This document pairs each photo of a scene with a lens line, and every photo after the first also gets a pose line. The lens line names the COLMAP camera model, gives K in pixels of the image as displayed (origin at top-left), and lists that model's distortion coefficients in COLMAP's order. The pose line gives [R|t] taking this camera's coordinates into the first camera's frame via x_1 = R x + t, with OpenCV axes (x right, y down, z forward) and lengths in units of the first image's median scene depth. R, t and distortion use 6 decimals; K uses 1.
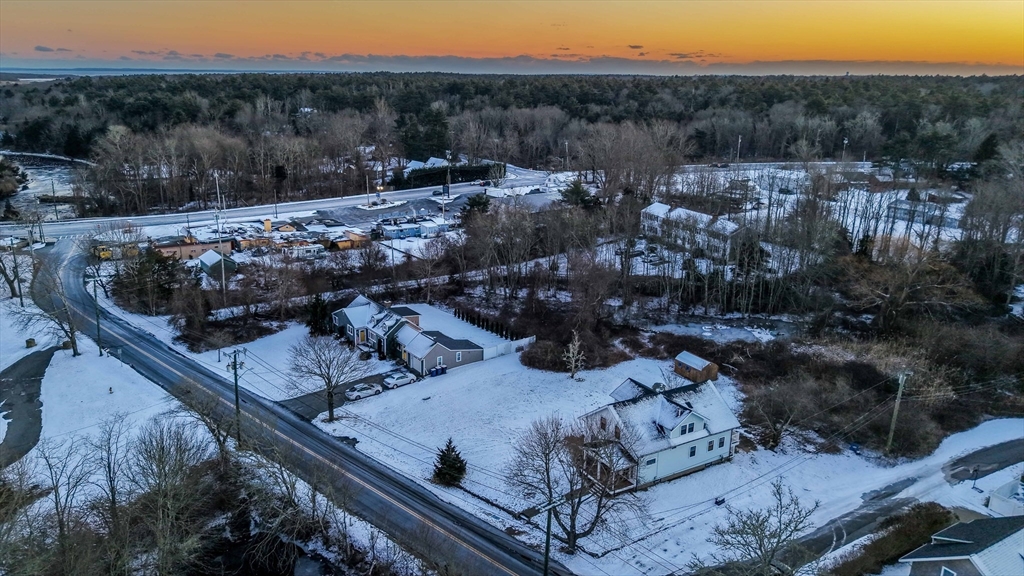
lens RADIAL K [[704.8, 0, 512.0], [0, 704.8, 288.0], [0, 0, 1]] dist [0.082062, -0.000352]
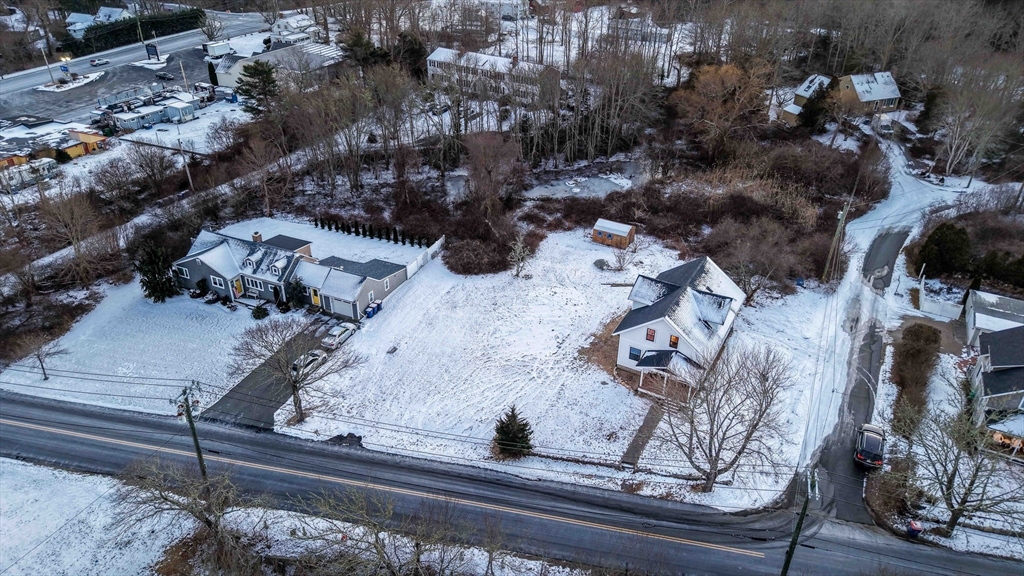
lens RADIAL K [[649.9, 0, 512.0], [0, 649.9, 288.0], [0, 0, 1]] dist [0.007548, -0.002097]
pose [[0.867692, -0.256662, 0.425717, -0.261964], [0.136809, 0.946623, 0.291869, -0.096243], [-0.477905, -0.195010, 0.856492, 0.271477]]
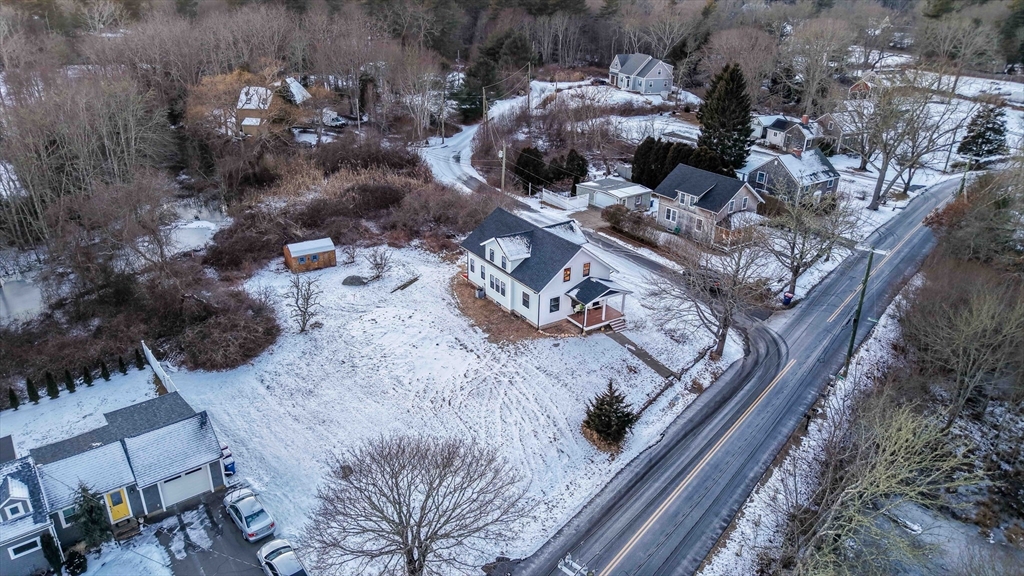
lens RADIAL K [[687.7, 0, 506.8], [0, 687.7, 287.0], [0, 0, 1]] dist [0.007527, 0.000706]
pose [[-0.029032, -0.419899, 0.907107, -0.446749], [0.273980, 0.869392, 0.411209, -0.109452], [-0.961297, 0.260467, 0.089804, 0.713165]]
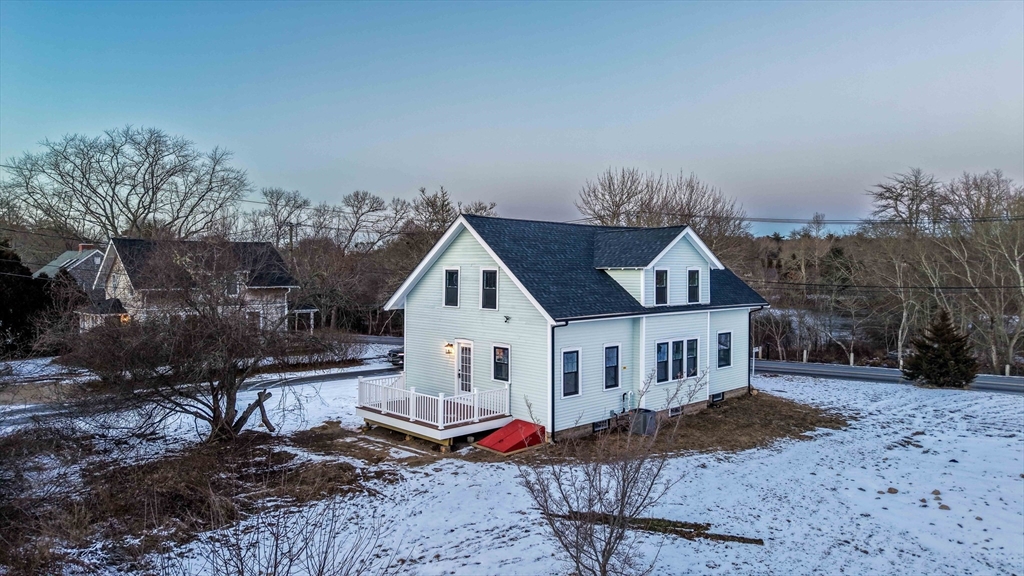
lens RADIAL K [[704.8, 0, 512.0], [0, 704.8, 288.0], [0, 0, 1]] dist [0.082062, -0.000352]
pose [[-0.974984, -0.009065, -0.222090, 0.240357], [-0.074995, 0.953996, 0.290289, 0.053435], [0.209242, 0.299683, -0.930810, 0.992651]]
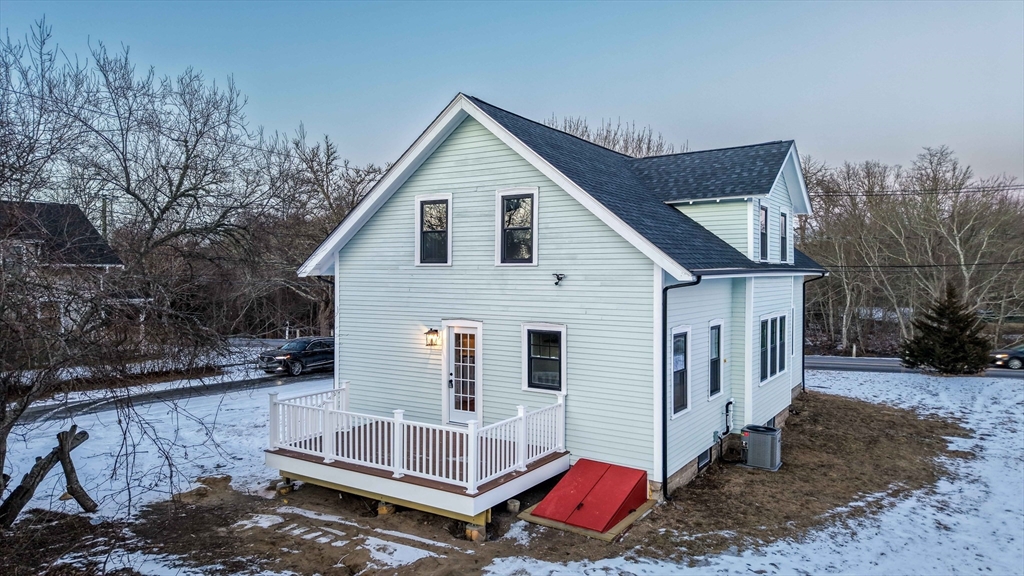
lens RADIAL K [[687.7, 0, 506.8], [0, 687.7, 287.0], [0, 0, 1]] dist [0.007527, 0.000706]
pose [[-0.895799, -0.006829, -0.444408, 0.254192], [-0.133889, 0.957582, 0.255166, 0.100104], [0.423815, 0.288079, -0.858715, 0.886421]]
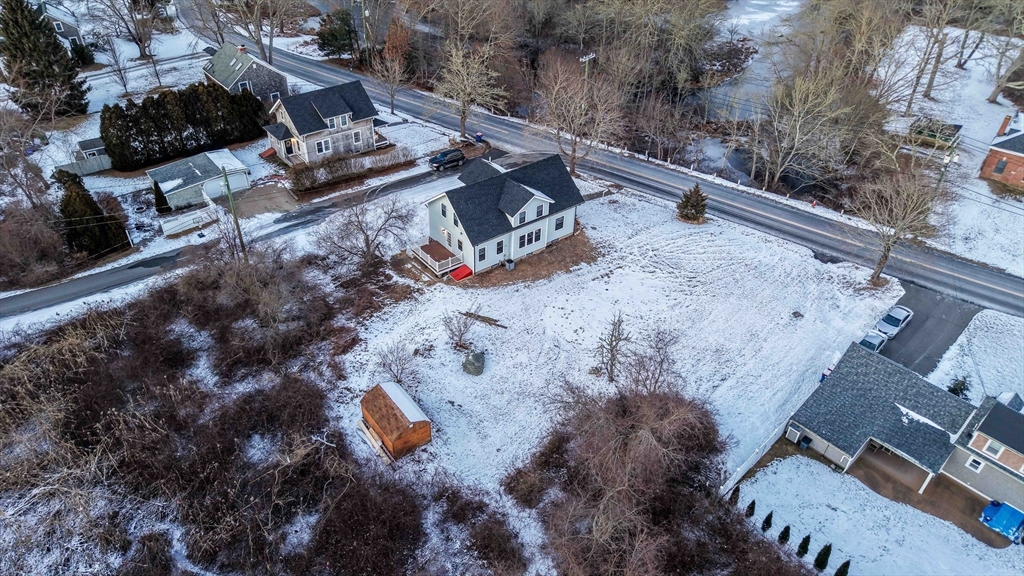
lens RADIAL K [[687.7, 0, 506.8], [0, 687.7, 287.0], [0, 0, 1]] dist [0.007527, 0.000706]
pose [[-0.992804, 0.033951, -0.114835, 0.224069], [-0.072020, 0.596858, 0.799108, -0.343797], [0.095670, 0.801629, -0.590118, 1.195444]]
